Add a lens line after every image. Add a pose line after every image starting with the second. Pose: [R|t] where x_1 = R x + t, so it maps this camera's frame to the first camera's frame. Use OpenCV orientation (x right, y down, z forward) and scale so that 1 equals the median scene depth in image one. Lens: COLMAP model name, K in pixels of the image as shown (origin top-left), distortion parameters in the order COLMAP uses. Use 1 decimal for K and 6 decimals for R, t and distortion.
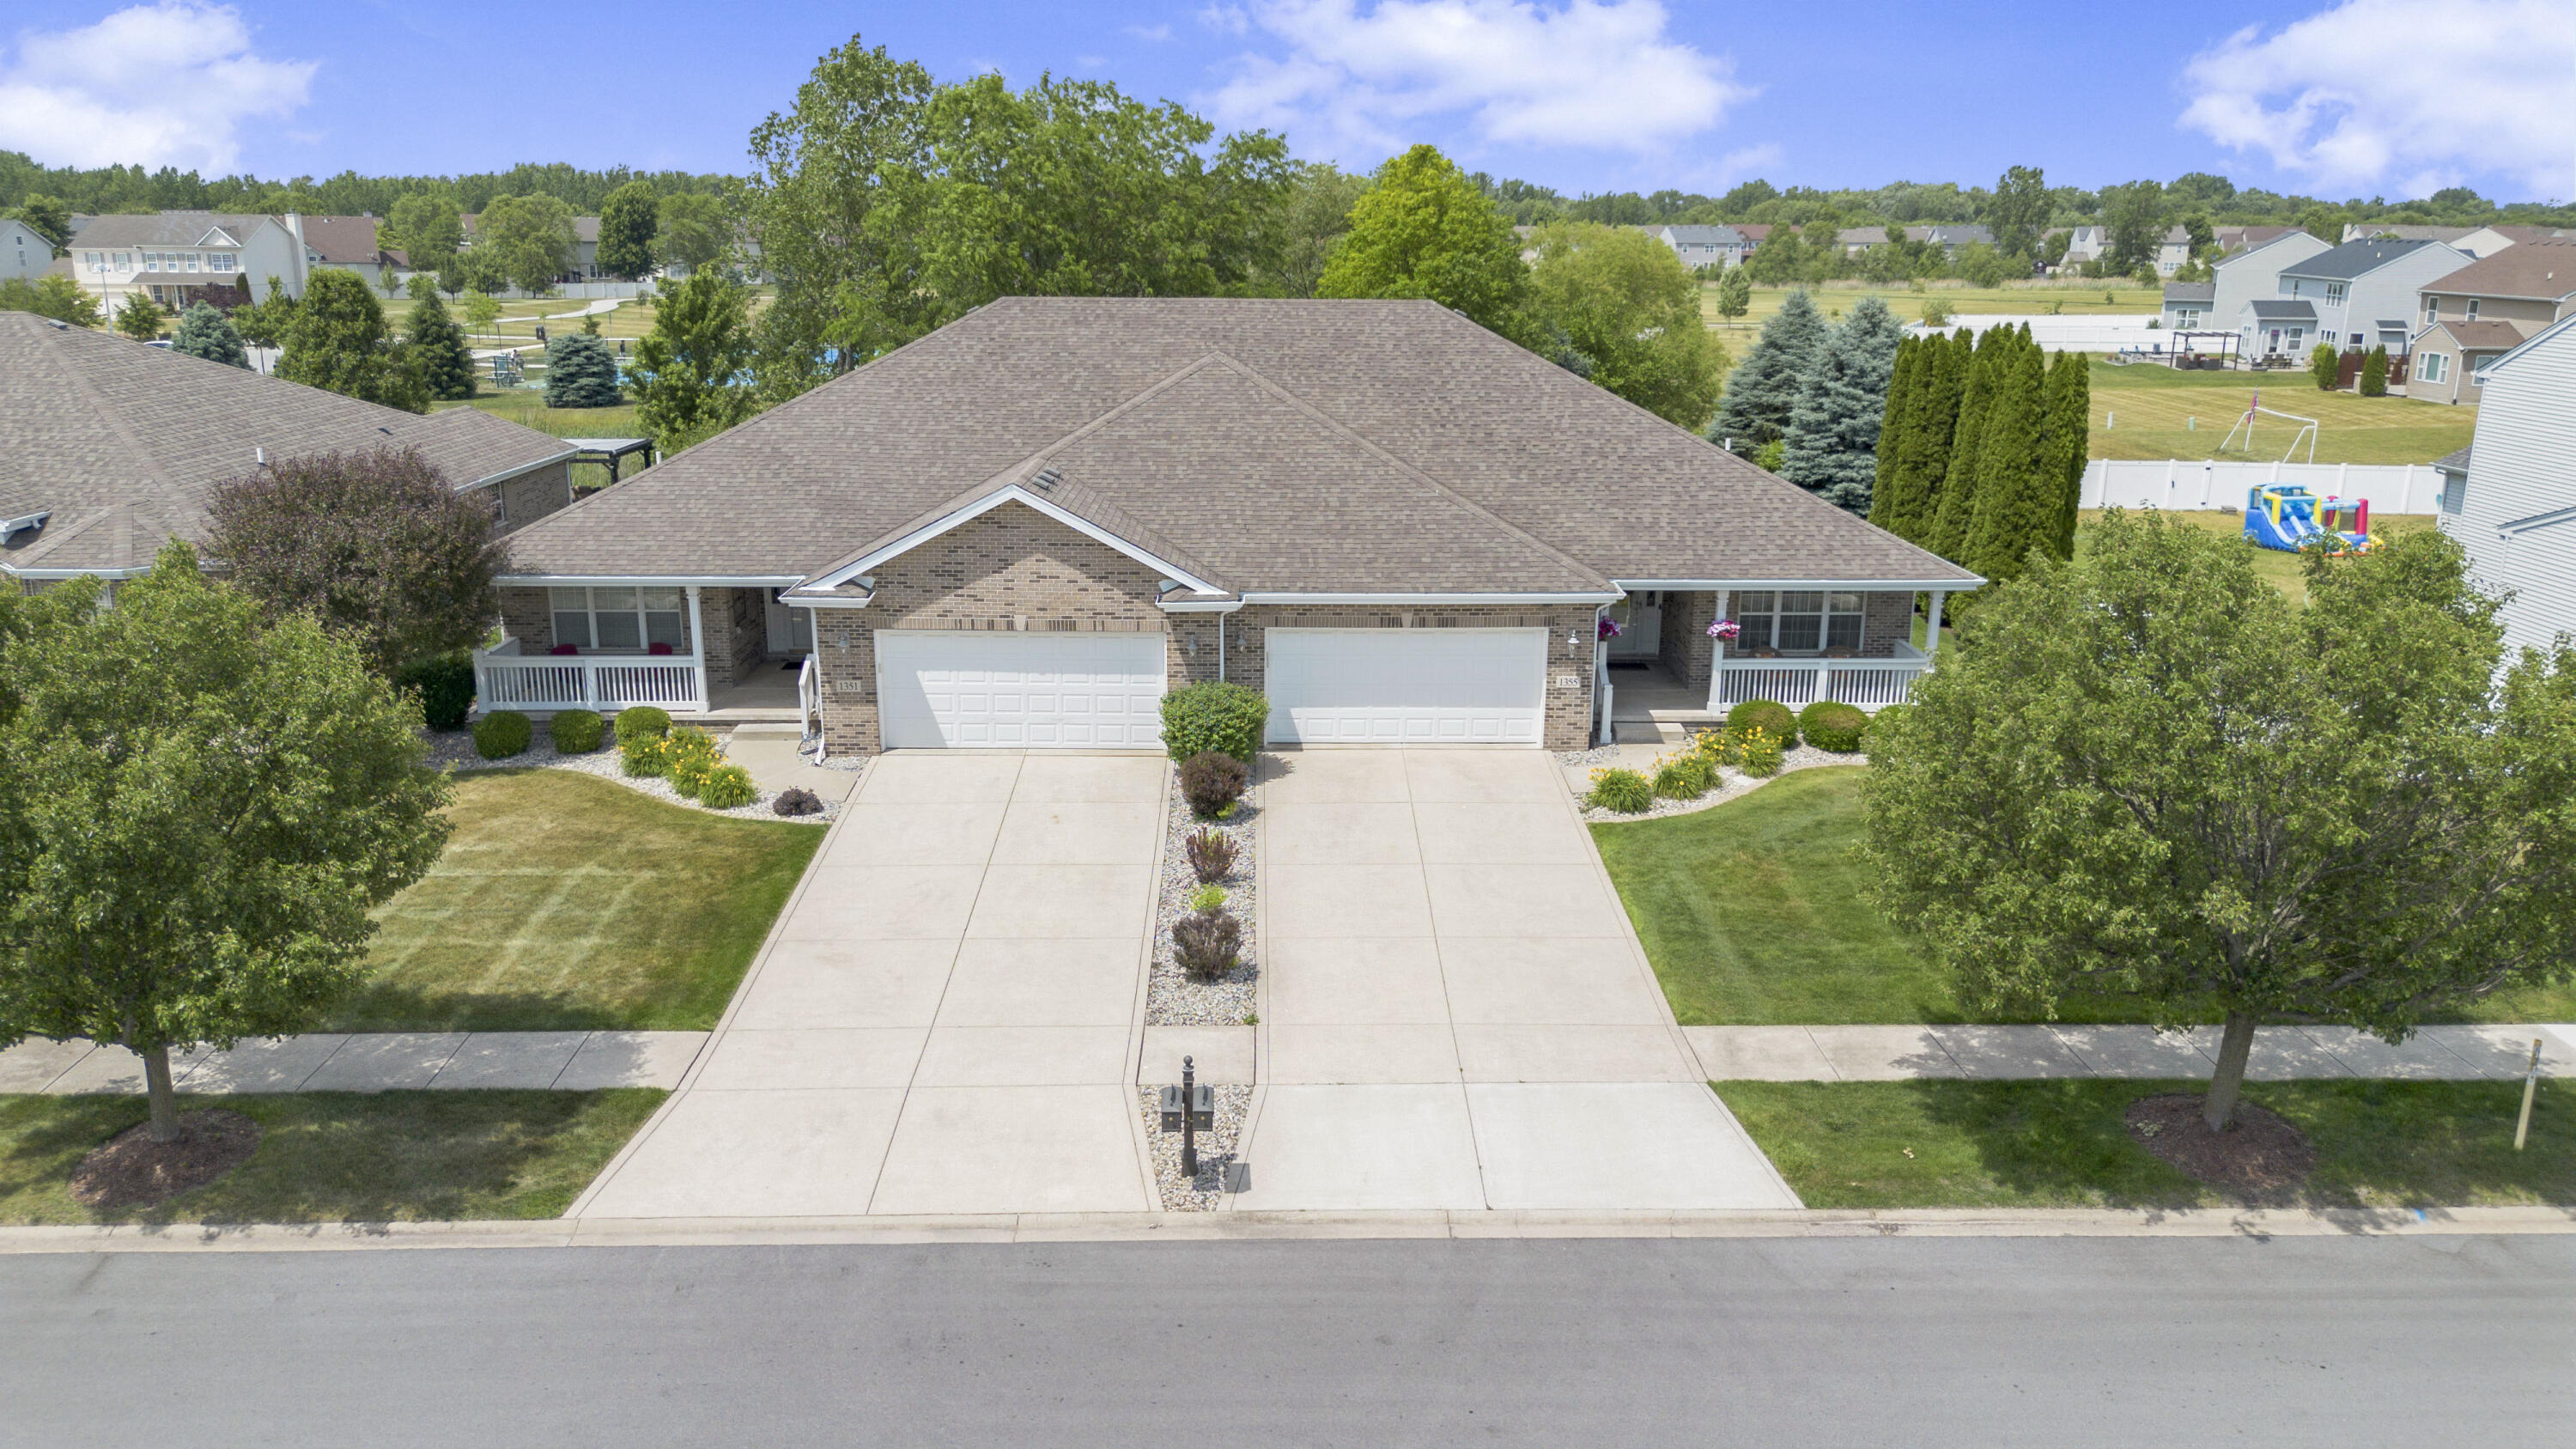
lens RADIAL K [[1825.1, 0, 1288.0], [0, 1825.1, 724.5], [0, 0, 1]] dist [0.075725, -0.063130]
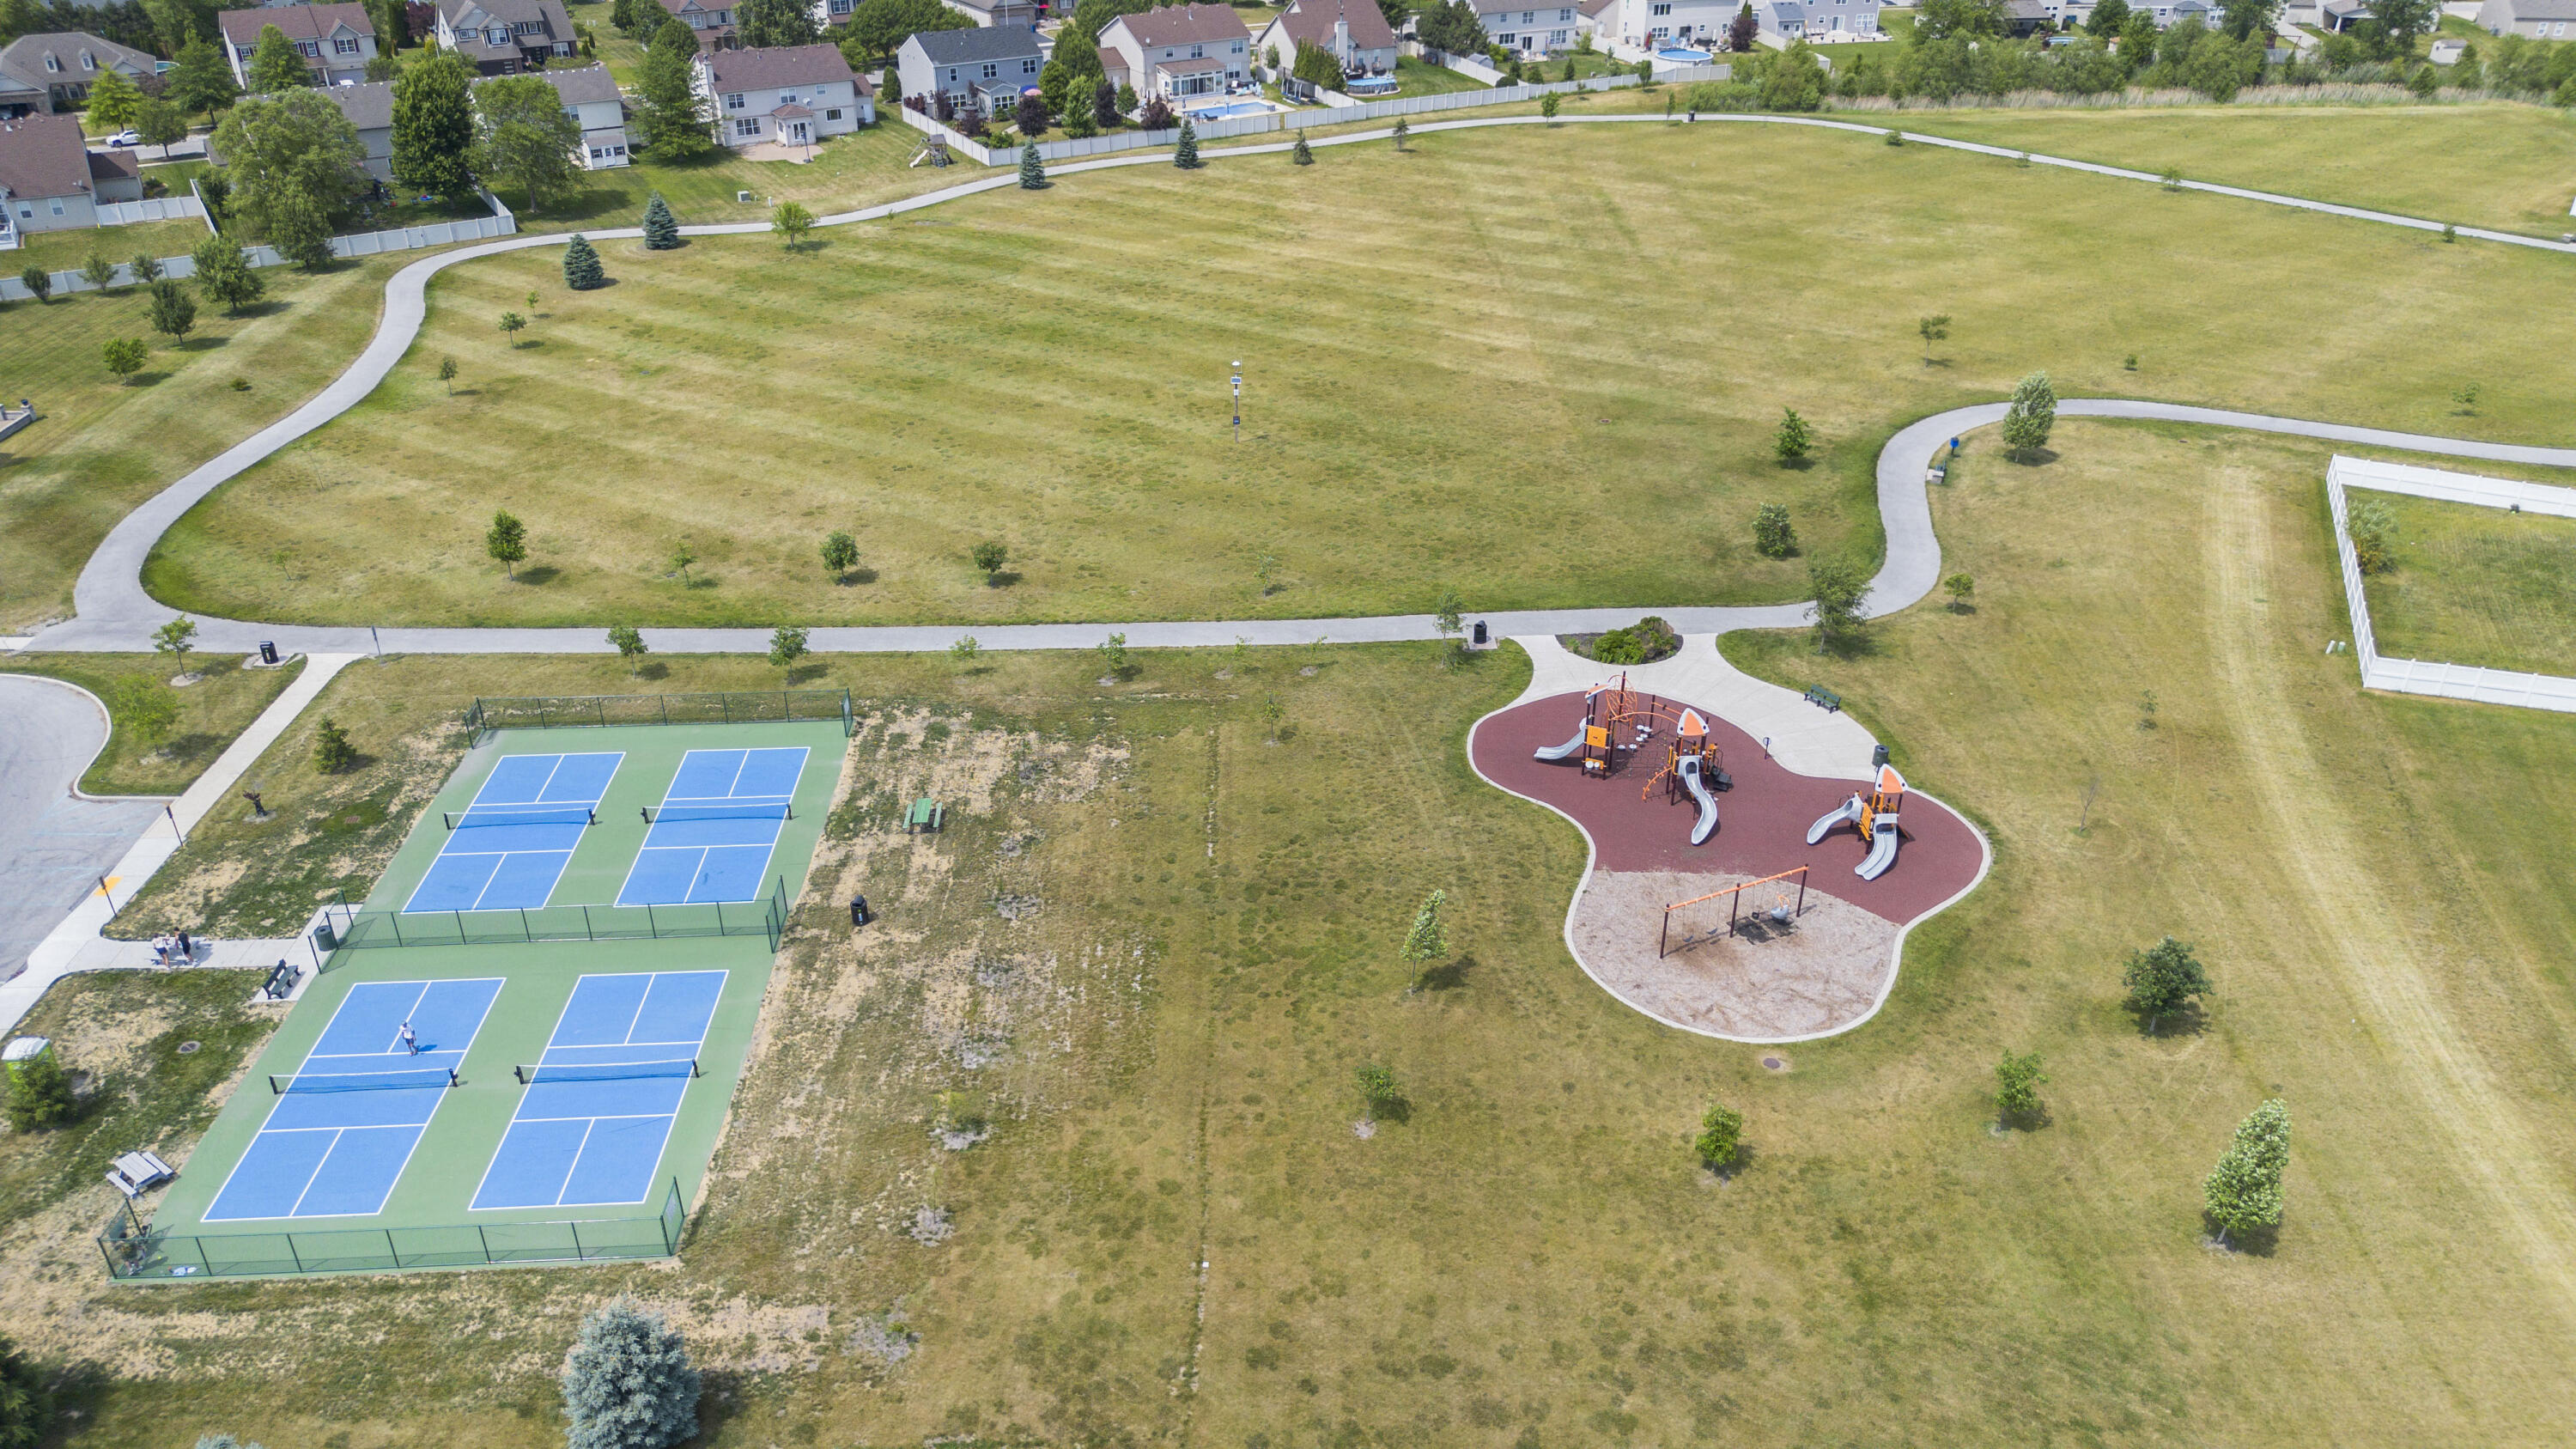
lens RADIAL K [[1825.1, 0, 1288.0], [0, 1825.1, 724.5], [0, 0, 1]] dist [0.075725, -0.063130]
pose [[0.999689, -0.016544, 0.018660, -0.298756], [0.011291, 0.967439, 0.252851, -1.741848], [-0.022235, -0.252562, 0.967325, 1.767356]]
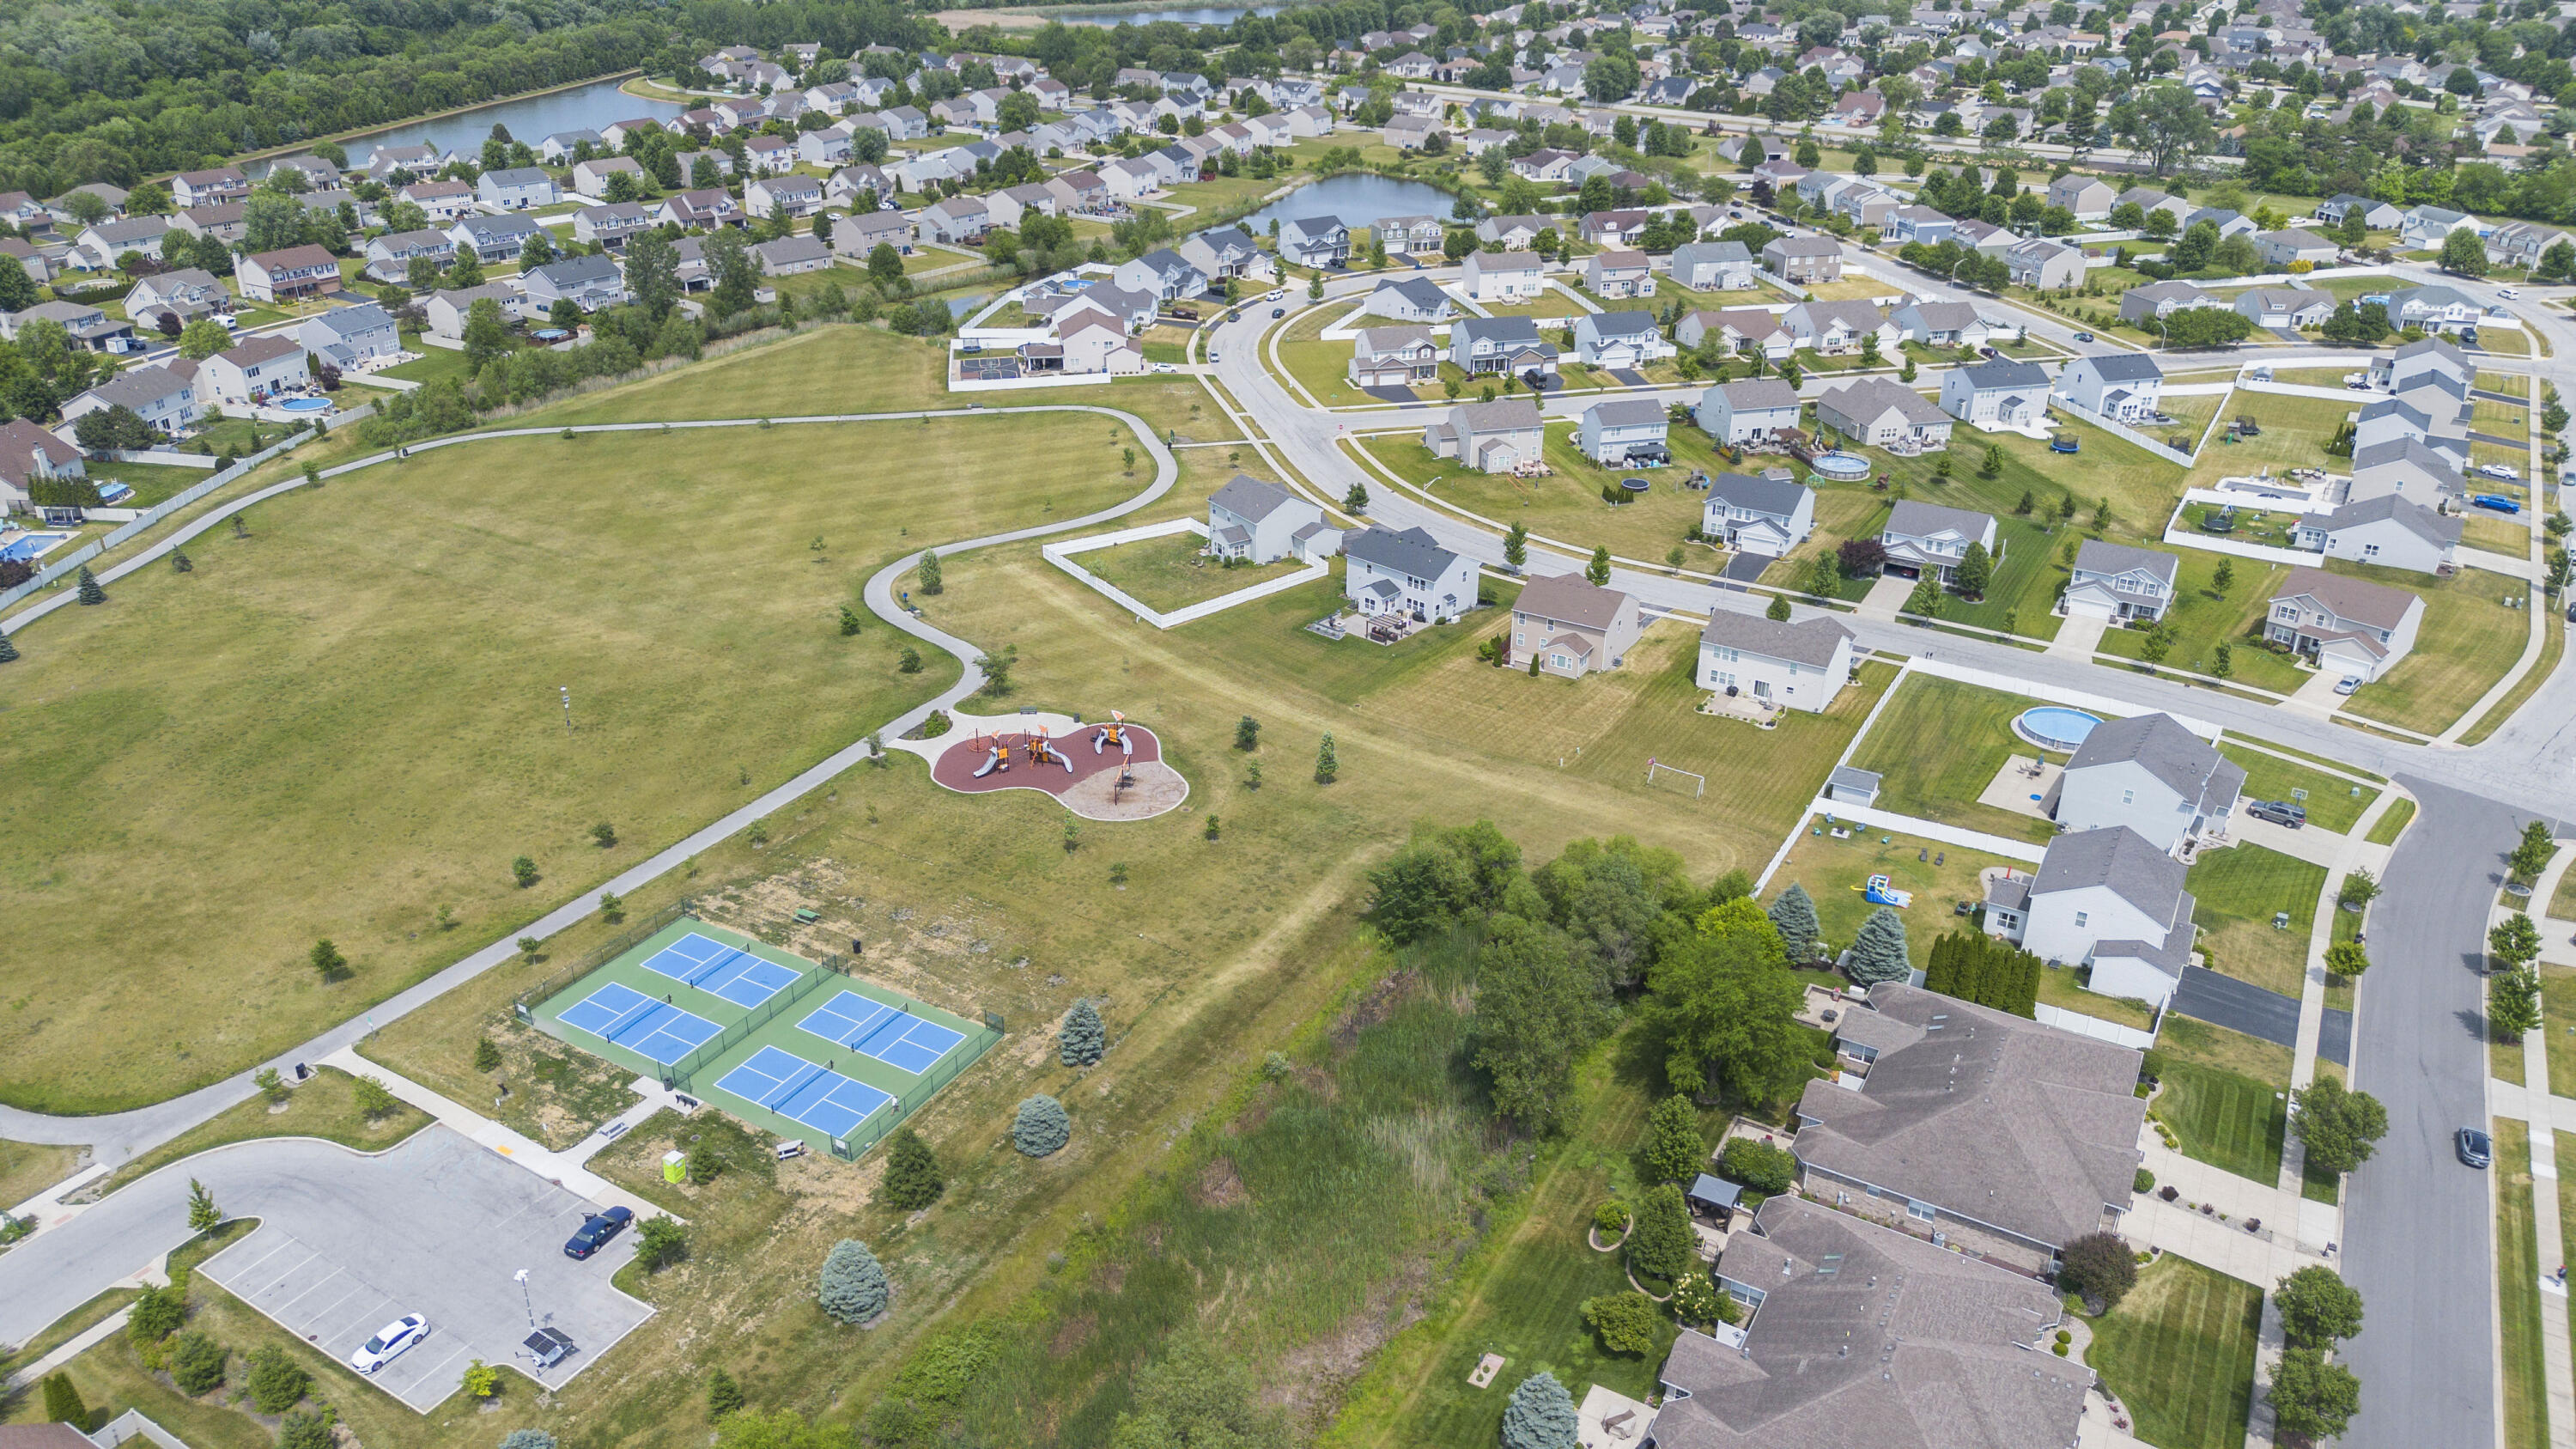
lens RADIAL K [[1825.1, 0, 1288.0], [0, 1825.1, 724.5], [0, 0, 1]] dist [0.075725, -0.063130]
pose [[0.515752, -0.378087, 0.768798, -4.064534], [0.223342, 0.925661, 0.305400, -2.792962], [-0.827114, 0.014194, 0.561855, 0.157103]]
